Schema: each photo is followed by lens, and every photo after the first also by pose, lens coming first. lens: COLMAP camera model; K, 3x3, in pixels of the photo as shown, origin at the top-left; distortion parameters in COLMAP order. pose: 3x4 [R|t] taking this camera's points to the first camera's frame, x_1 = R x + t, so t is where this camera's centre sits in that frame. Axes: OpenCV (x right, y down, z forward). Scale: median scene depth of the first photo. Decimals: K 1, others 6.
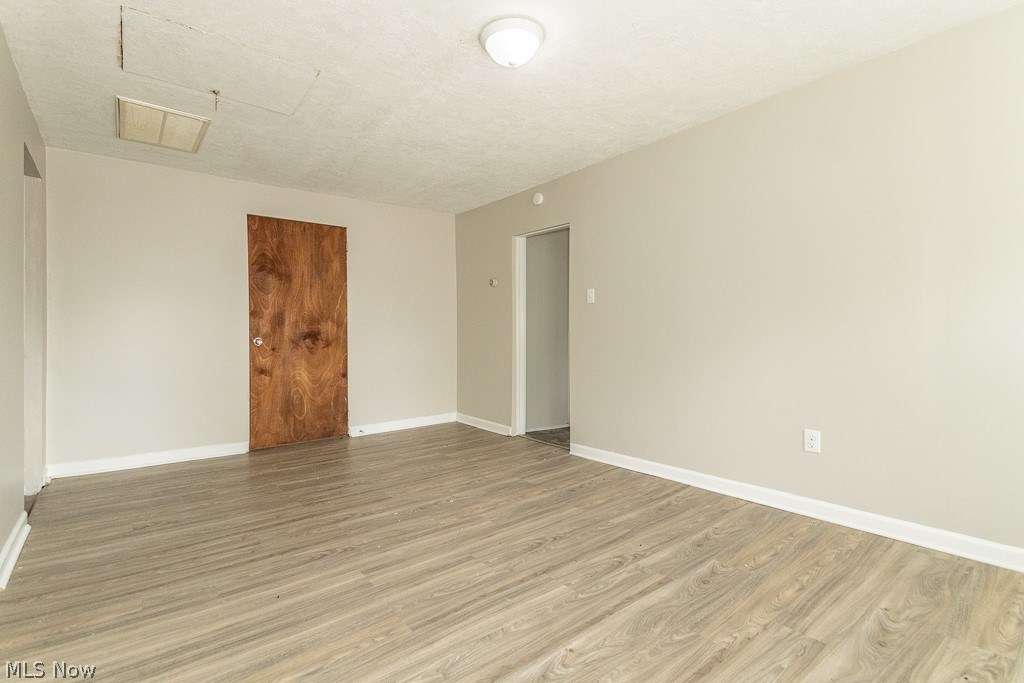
lens RADIAL K [[474.6, 0, 512.0], [0, 474.6, 341.5], [0, 0, 1]] dist [0.083172, -0.032859]
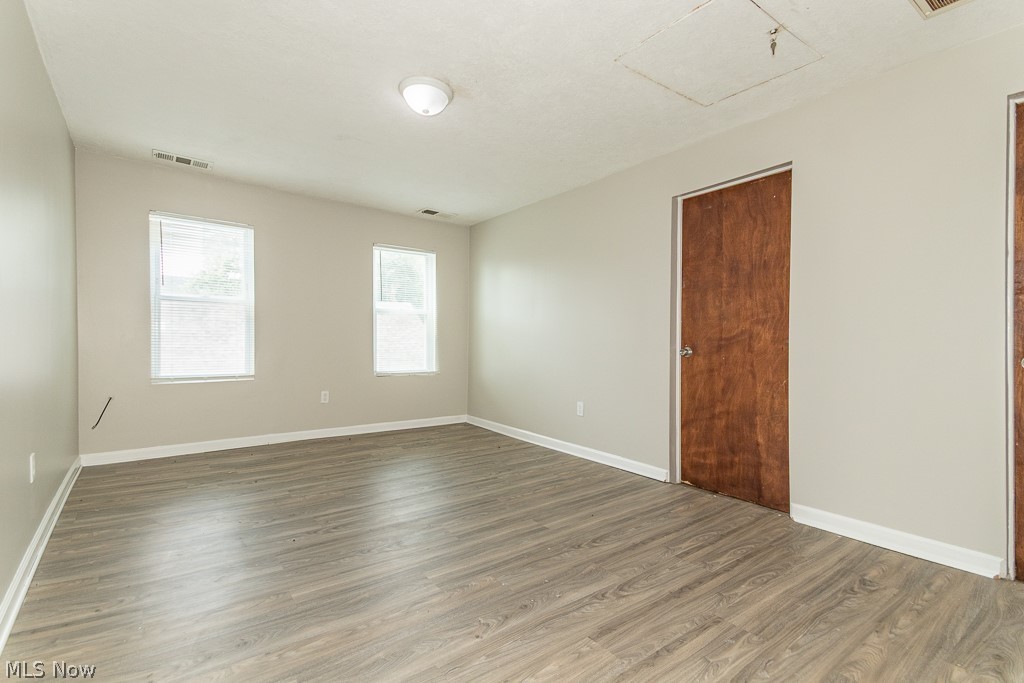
lens RADIAL K [[474.6, 0, 512.0], [0, 474.6, 341.5], [0, 0, 1]] dist [0.083172, -0.032859]
pose [[-0.999382, -0.003482, 0.034980, -0.238592], [-0.002543, 0.999636, 0.026867, -0.033460], [-0.035061, 0.026762, -0.999027, 2.050665]]
